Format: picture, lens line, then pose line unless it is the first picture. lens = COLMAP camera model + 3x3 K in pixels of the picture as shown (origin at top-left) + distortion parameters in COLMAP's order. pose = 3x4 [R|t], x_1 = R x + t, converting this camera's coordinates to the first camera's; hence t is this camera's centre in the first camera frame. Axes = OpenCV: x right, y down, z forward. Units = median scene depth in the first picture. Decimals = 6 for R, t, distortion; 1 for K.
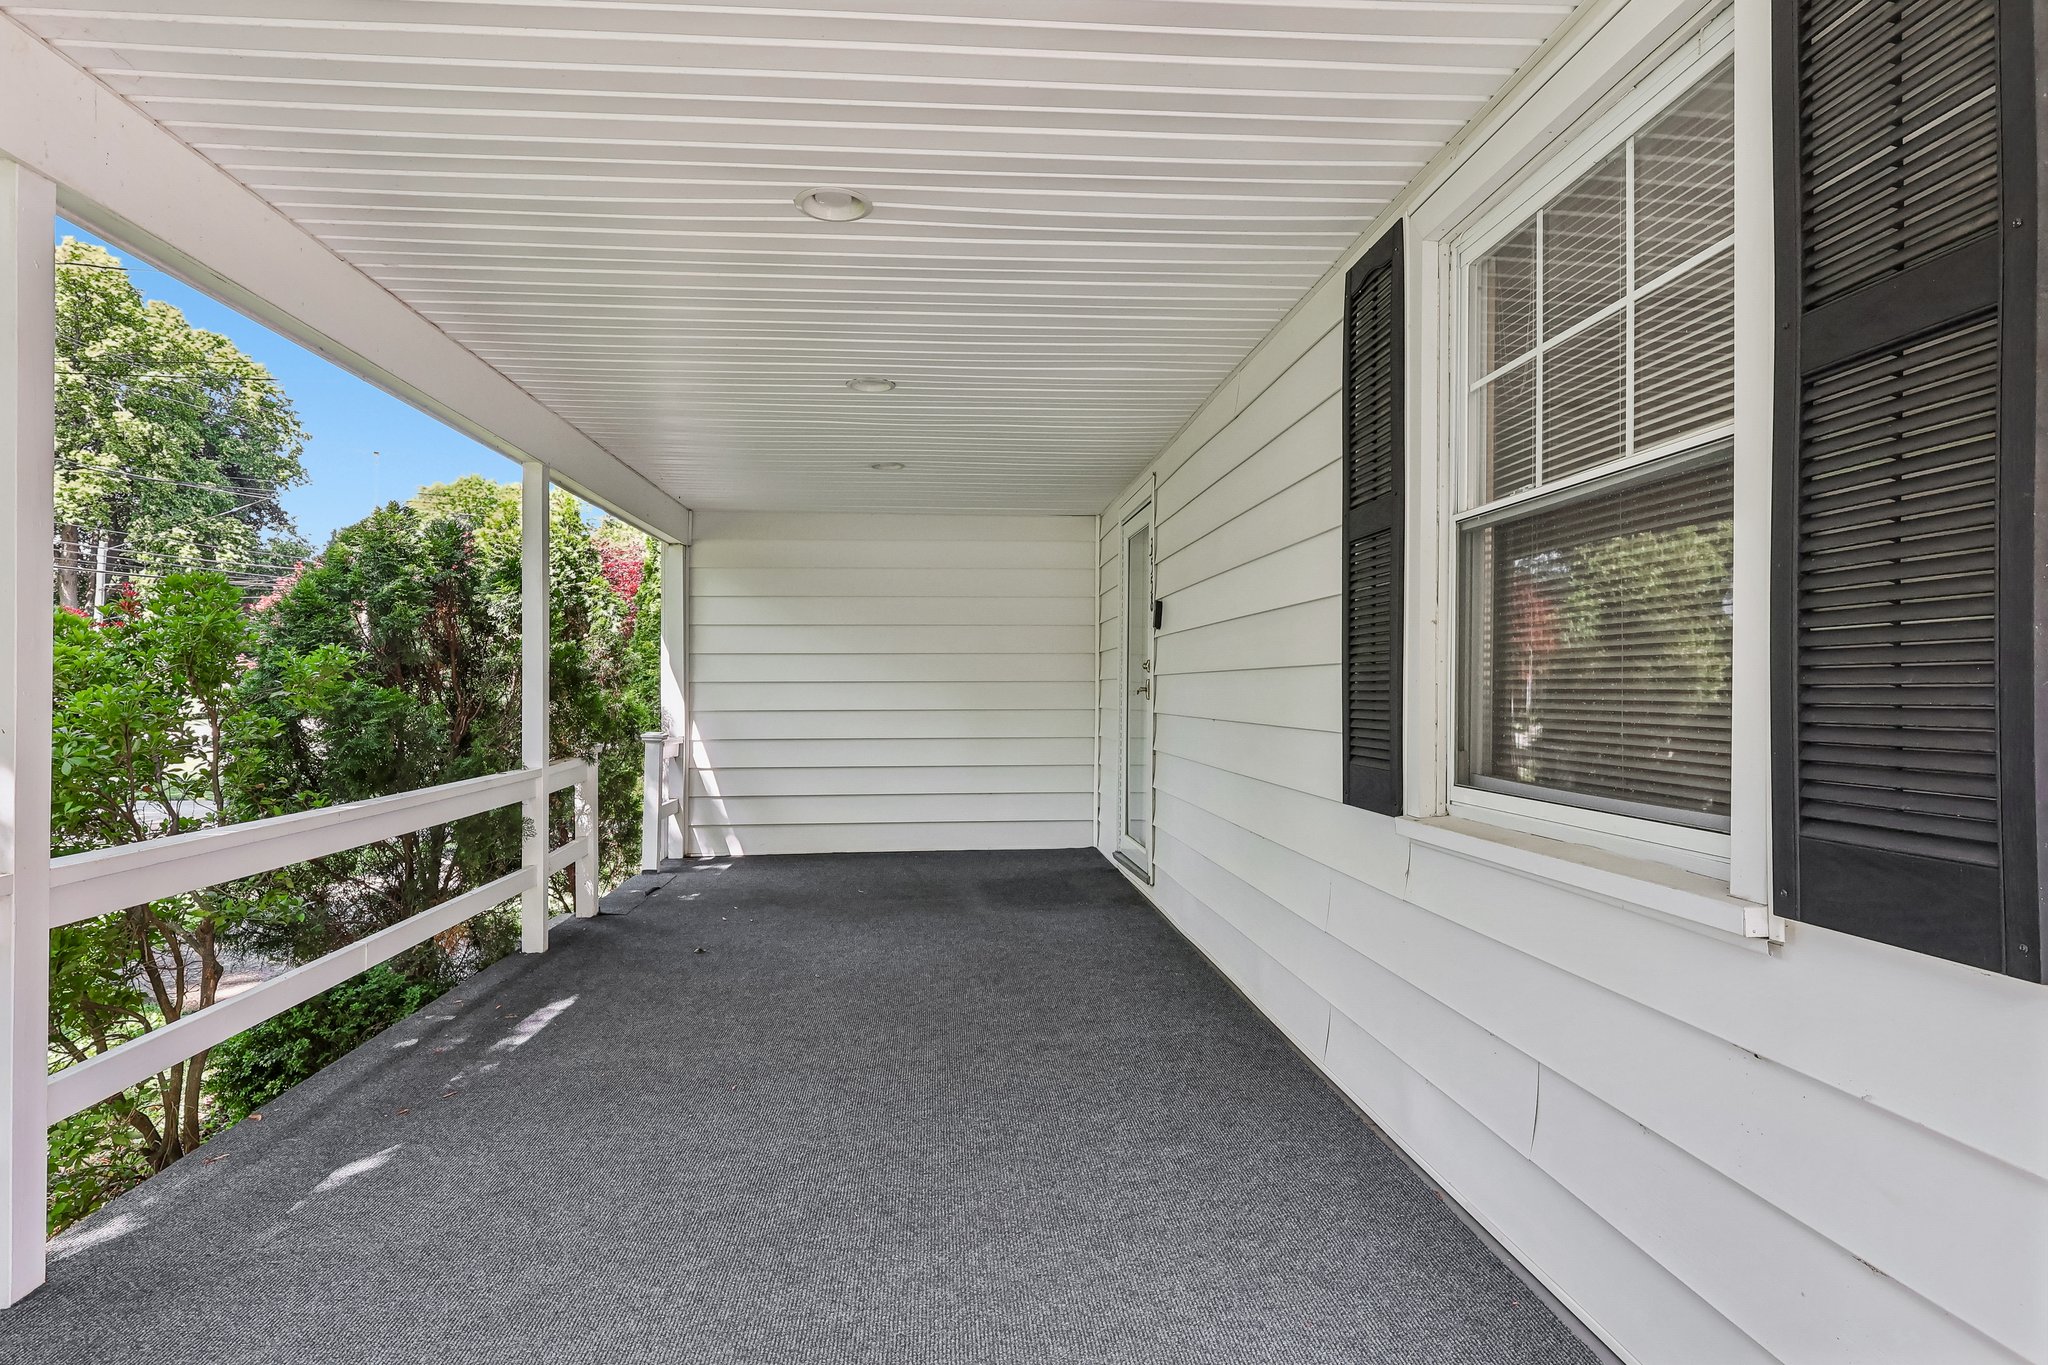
lens RADIAL K [[1146.8, 0, 1024.0], [0, 1146.8, 682.5], [0, 0, 1]] dist [-0.000776, -0.000096]
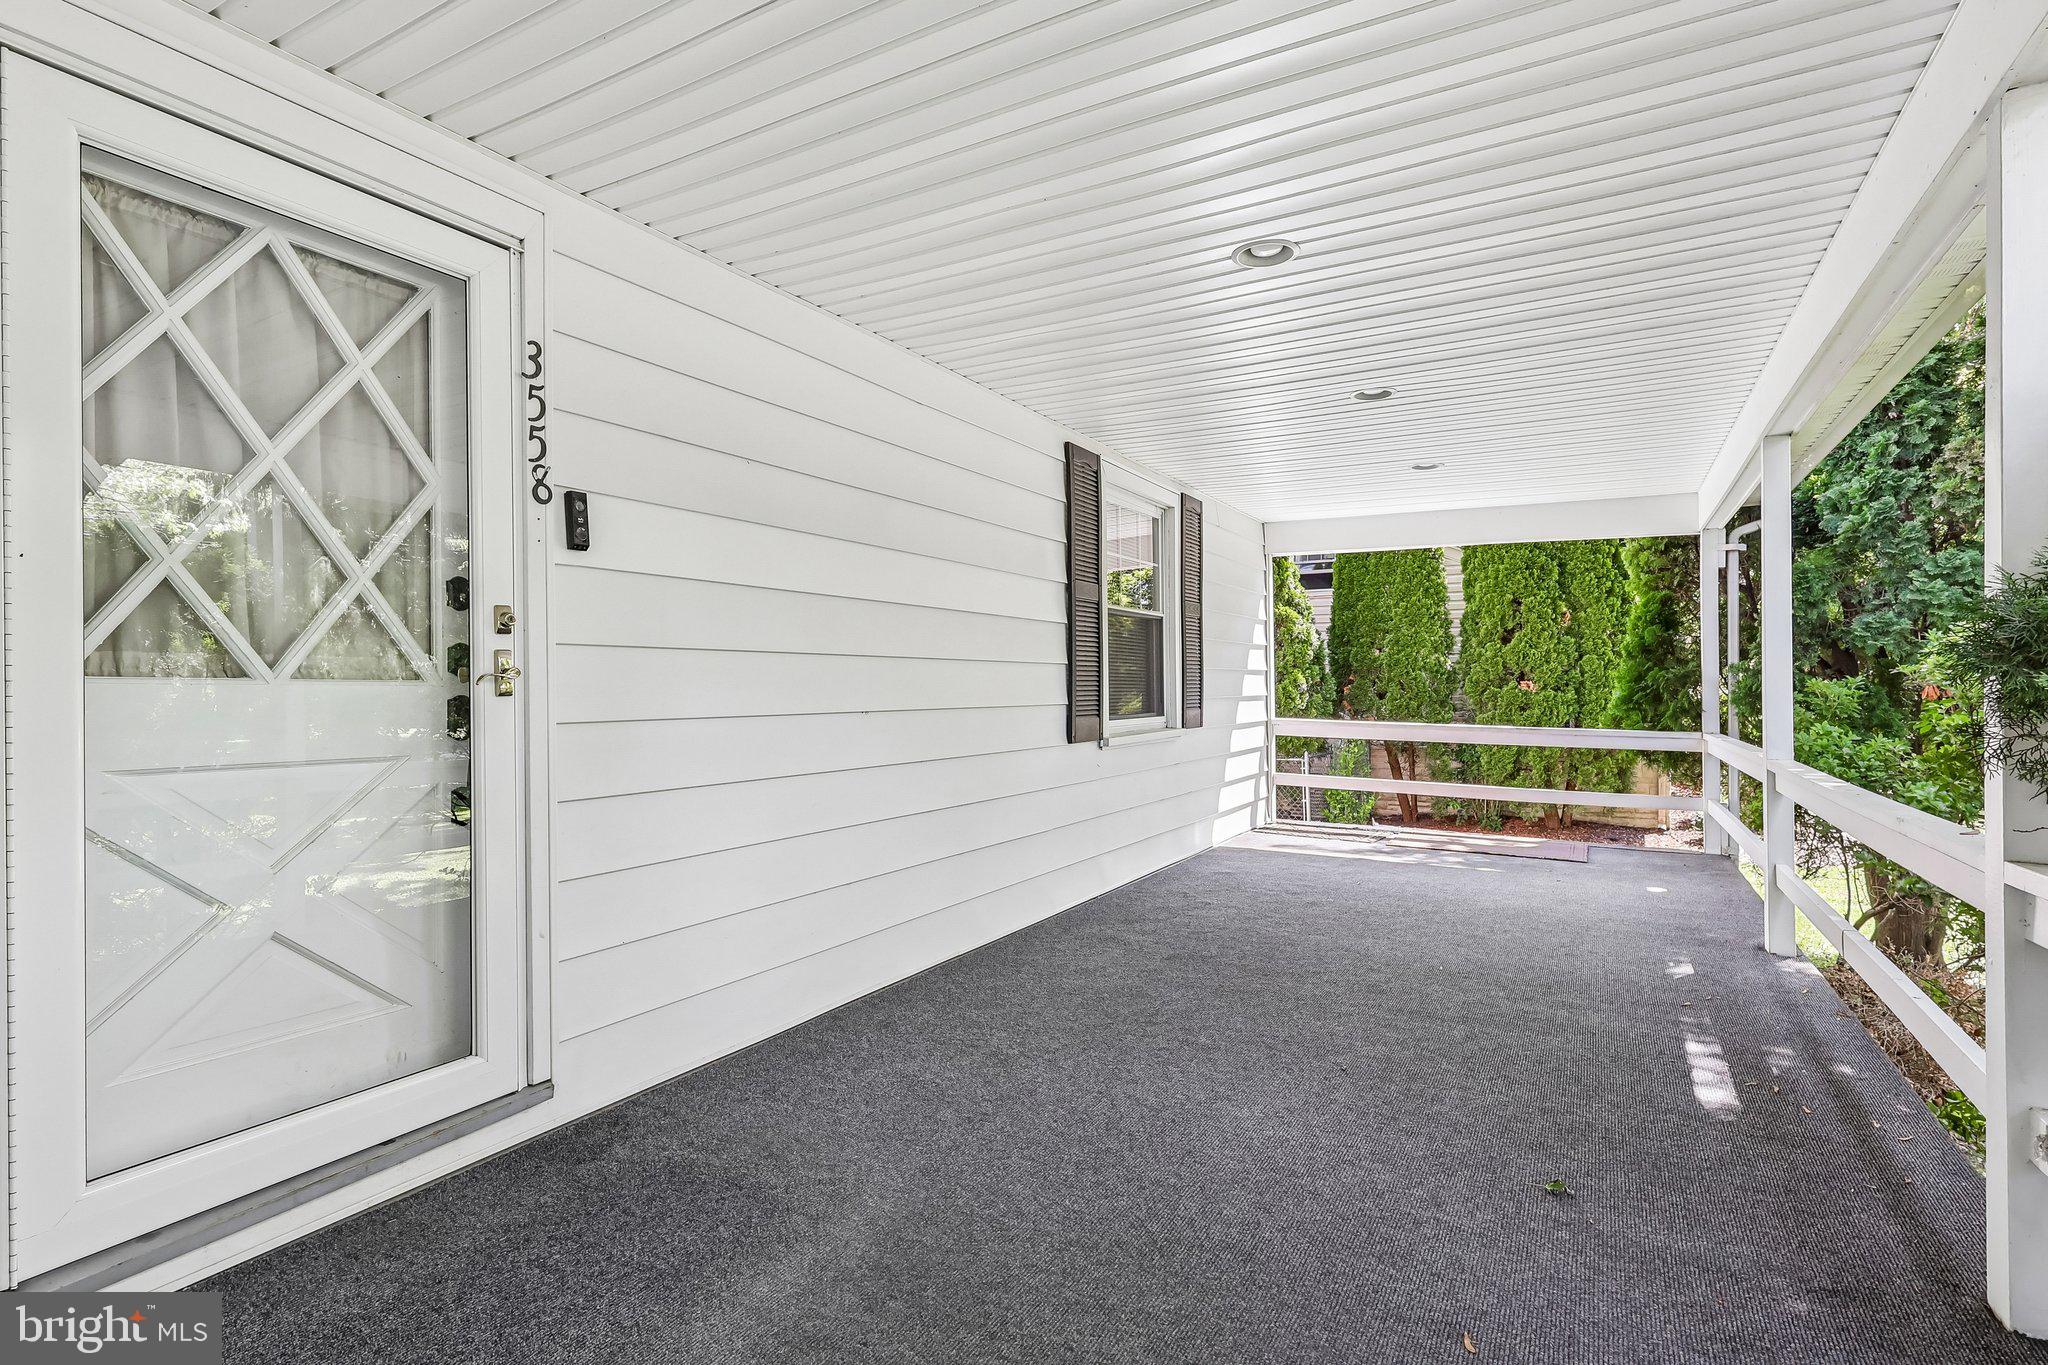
lens RADIAL K [[957.3, 0, 1024.0], [0, 957.3, 682.5], [0, 0, 1]] dist [0.000500, 0.000037]
pose [[-0.831797, 0.005214, 0.555055, -0.418854], [0.003450, 0.999985, -0.004223, 0.017037], [-0.555069, -0.001597, -0.831803, 1.949390]]
